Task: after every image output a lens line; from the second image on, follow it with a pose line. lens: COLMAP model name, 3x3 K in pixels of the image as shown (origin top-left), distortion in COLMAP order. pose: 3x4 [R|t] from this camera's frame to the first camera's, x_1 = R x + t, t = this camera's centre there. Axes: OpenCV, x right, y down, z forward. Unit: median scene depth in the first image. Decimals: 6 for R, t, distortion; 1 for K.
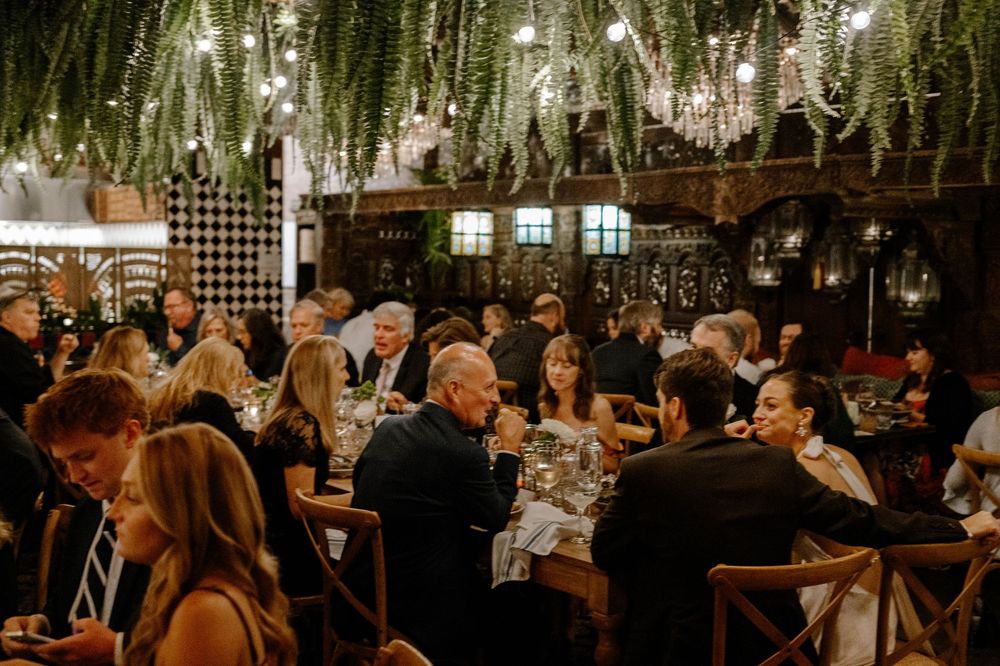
lens RADIAL K [[1167.8, 0, 500.0], [0, 1167.8, 333.0], [0, 0, 1]] dist [-0.003750, 0.005248]
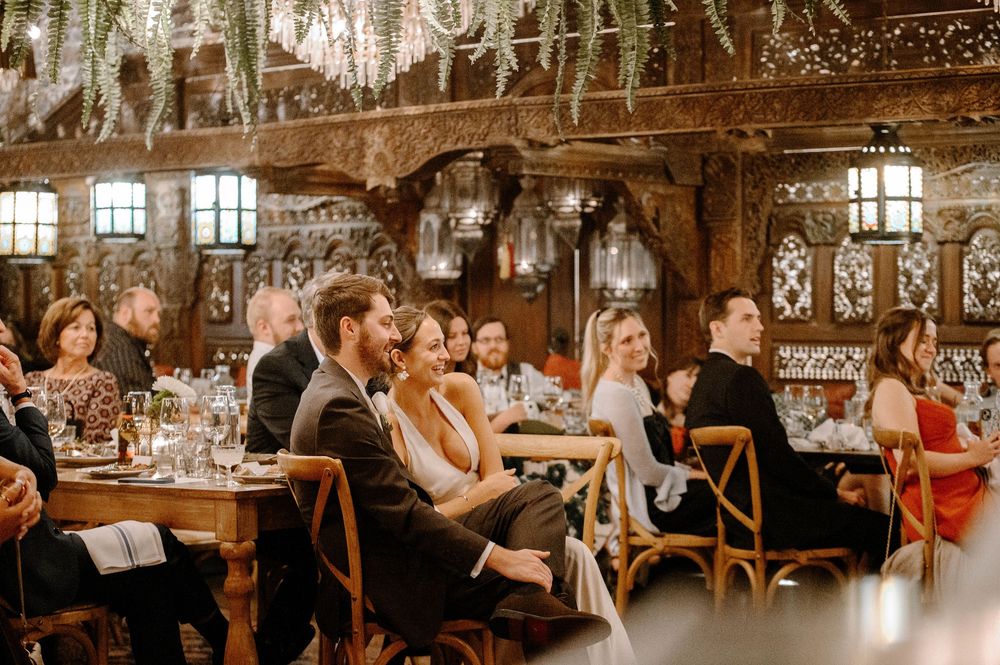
lens RADIAL K [[2053.9, 0, 500.0], [0, 2053.9, 332.5], [0, 0, 1]] dist [-0.265368, 0.338303]
pose [[0.974588, -0.016278, 0.223411, -0.024289], [0.028779, 0.998190, -0.052812, 0.057363], [-0.222147, 0.057900, 0.973293, -0.245294]]
